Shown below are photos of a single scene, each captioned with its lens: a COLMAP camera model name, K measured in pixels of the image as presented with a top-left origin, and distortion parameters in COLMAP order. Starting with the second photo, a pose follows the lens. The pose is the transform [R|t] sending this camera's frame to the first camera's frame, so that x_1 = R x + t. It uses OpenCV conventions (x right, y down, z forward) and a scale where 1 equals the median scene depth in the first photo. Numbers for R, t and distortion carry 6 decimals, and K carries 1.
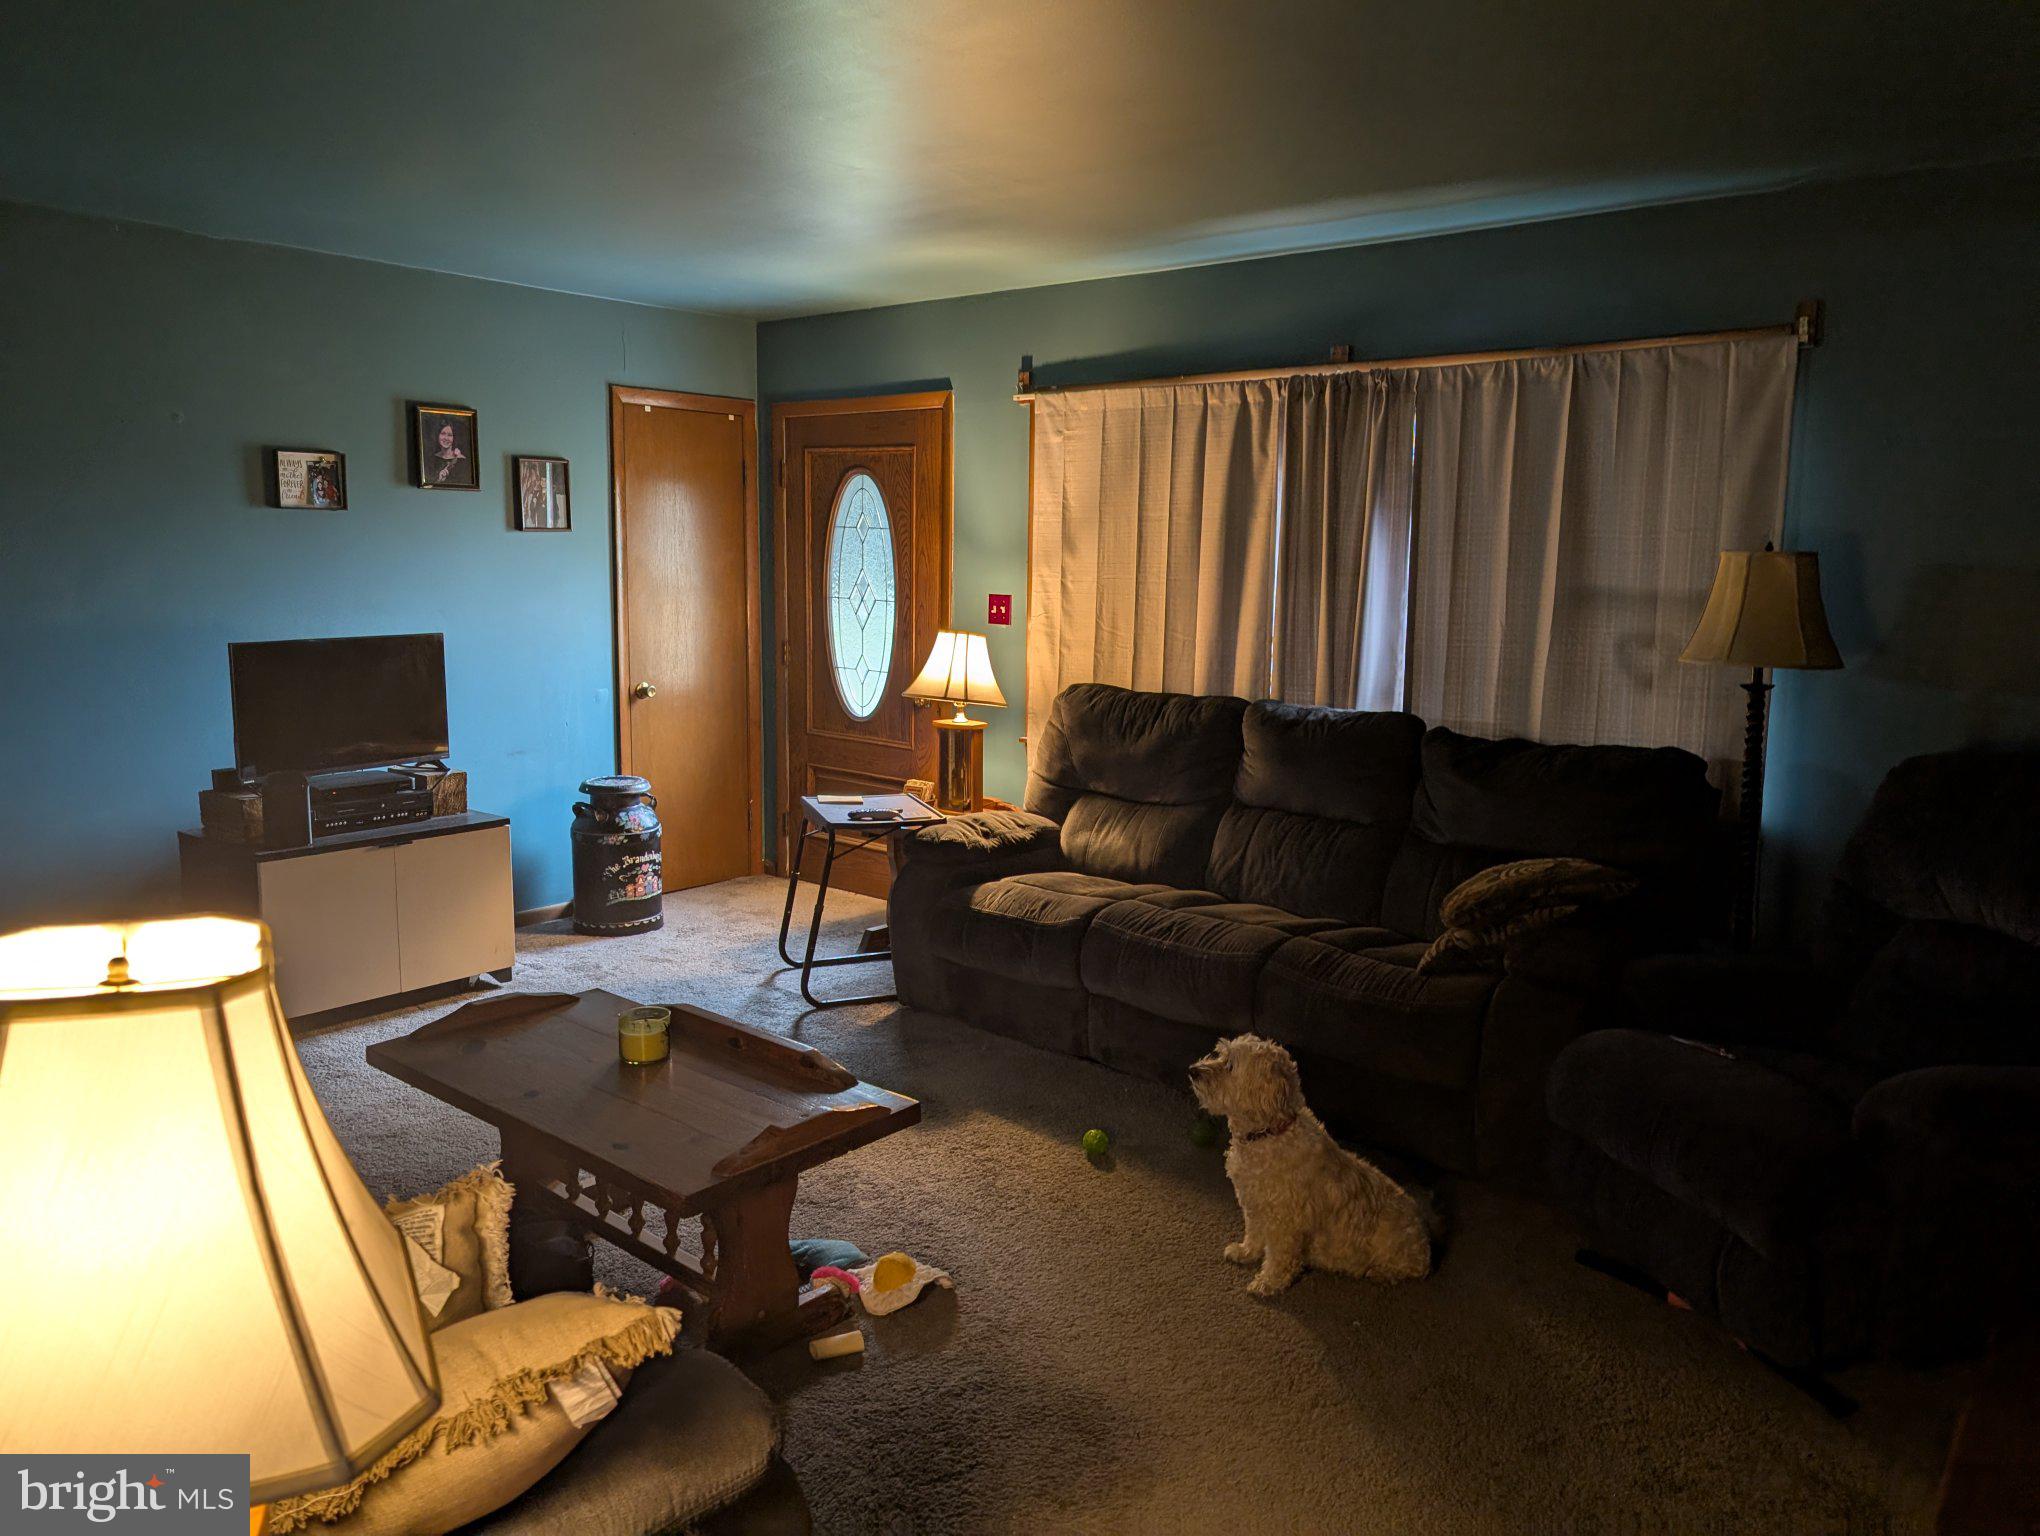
lens RADIAL K [[1465.1, 0, 1019.3], [0, 1465.1, 775.0], [0, 0, 1]] dist [0.026664, -0.015199]
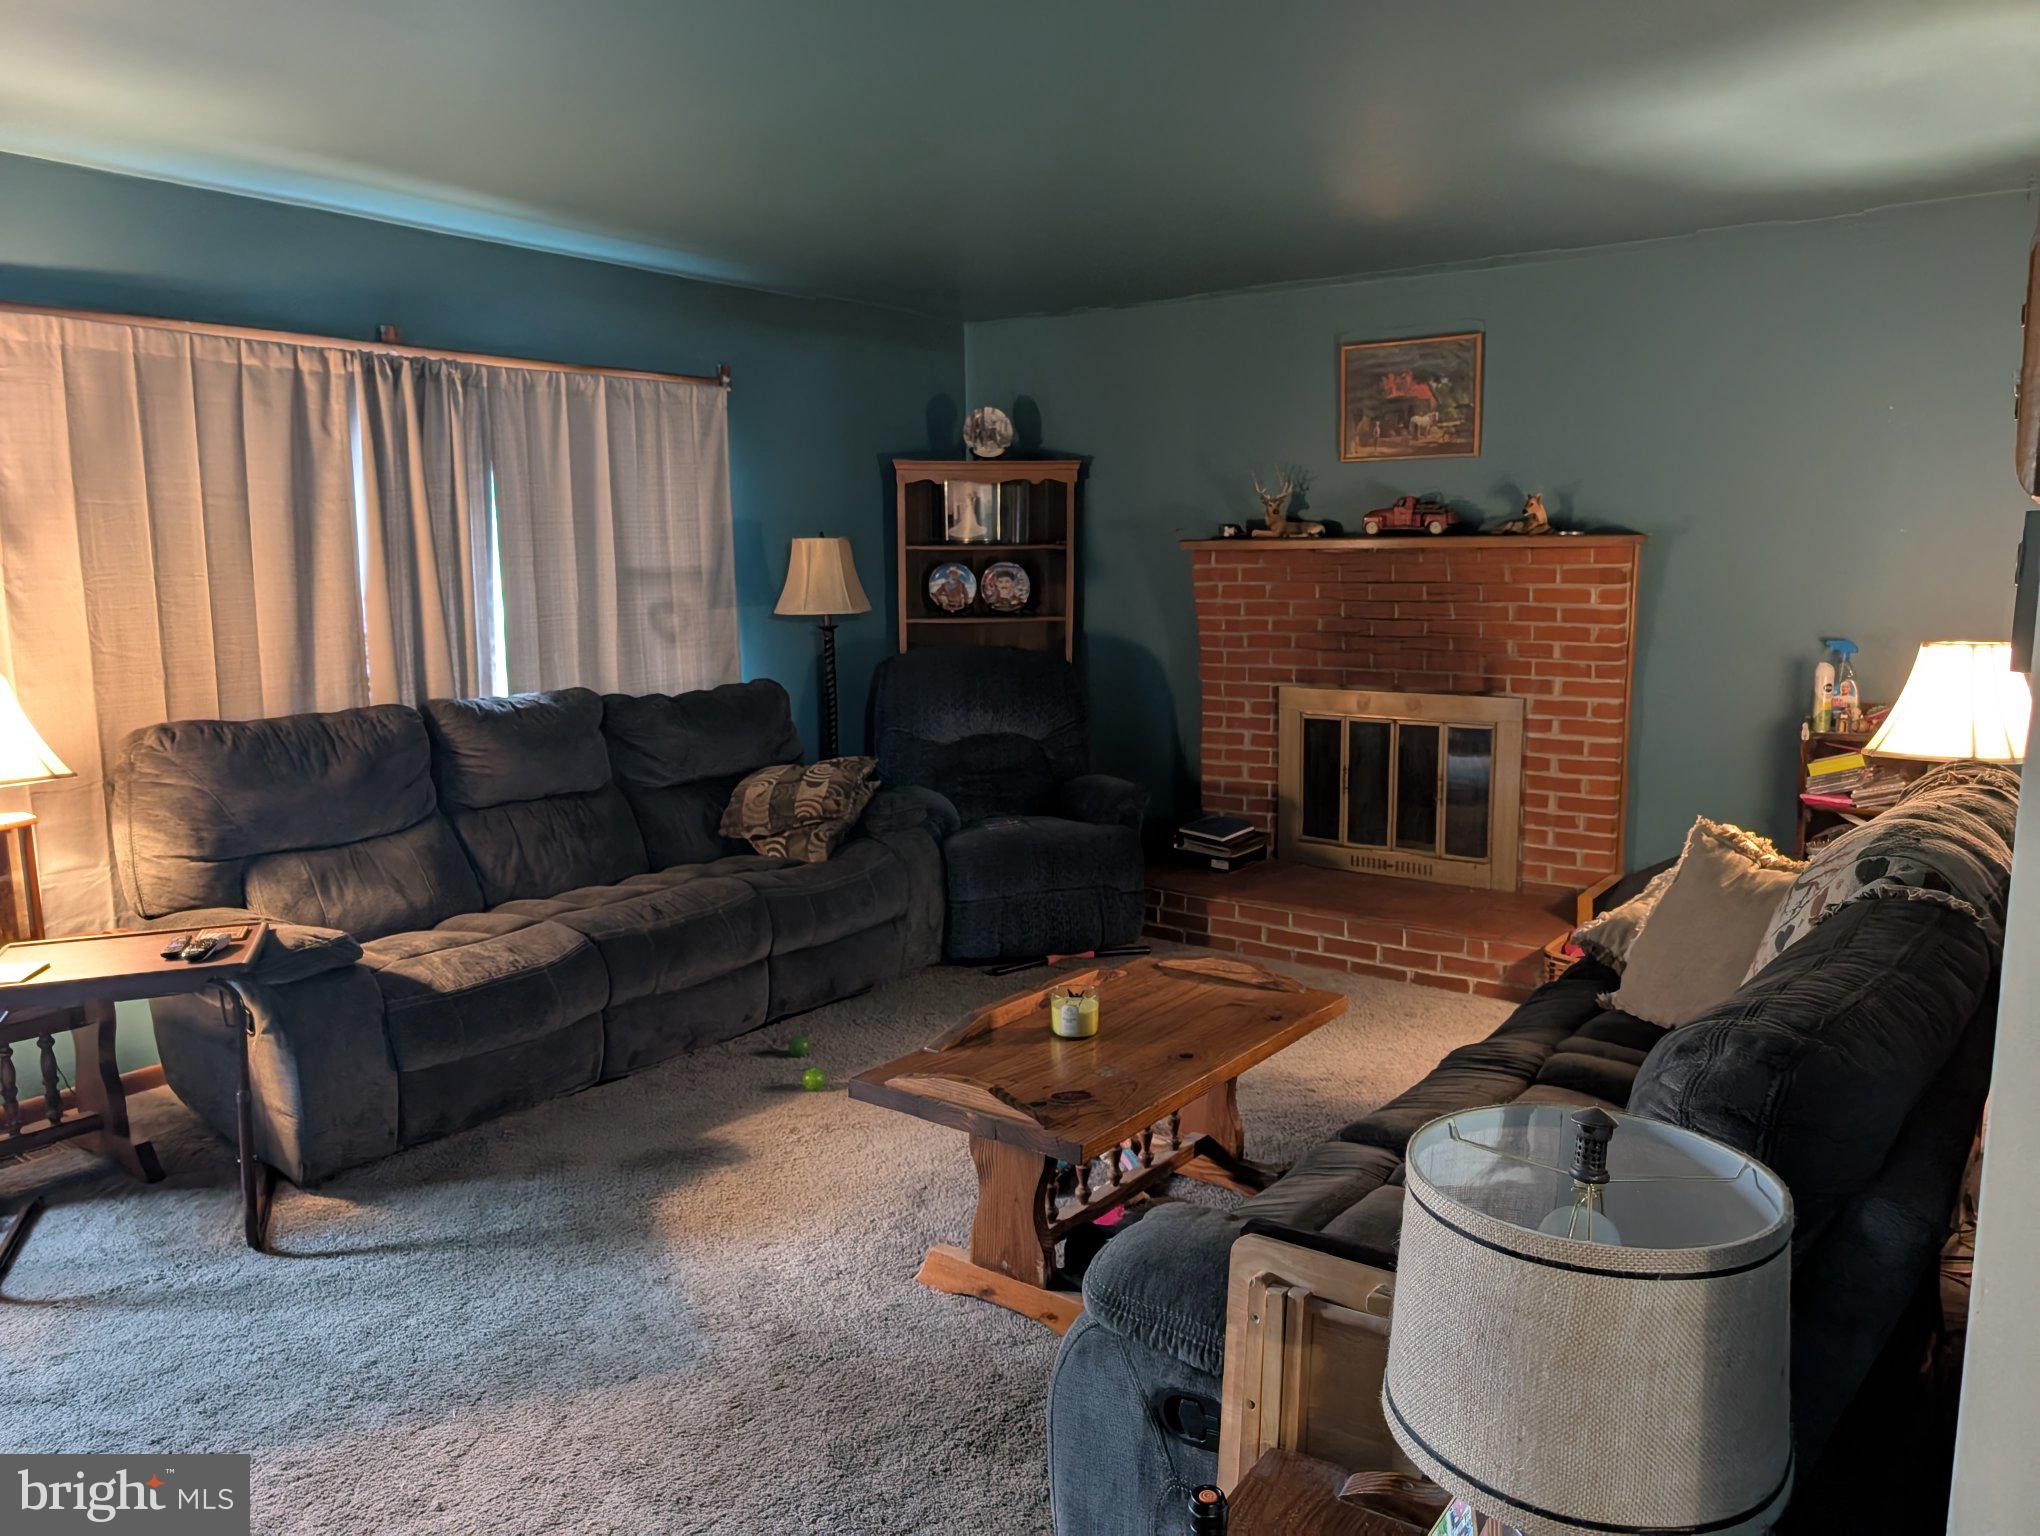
lens RADIAL K [[1465.1, 0, 1020.3], [0, 1465.1, 758.1], [0, 0, 1]] dist [0.026664, -0.015199]
pose [[-0.048623, -0.152210, 0.987151, -0.789861], [0.165627, 0.973409, 0.158250, -0.101941], [-0.984989, 0.171194, -0.022120, 0.664425]]
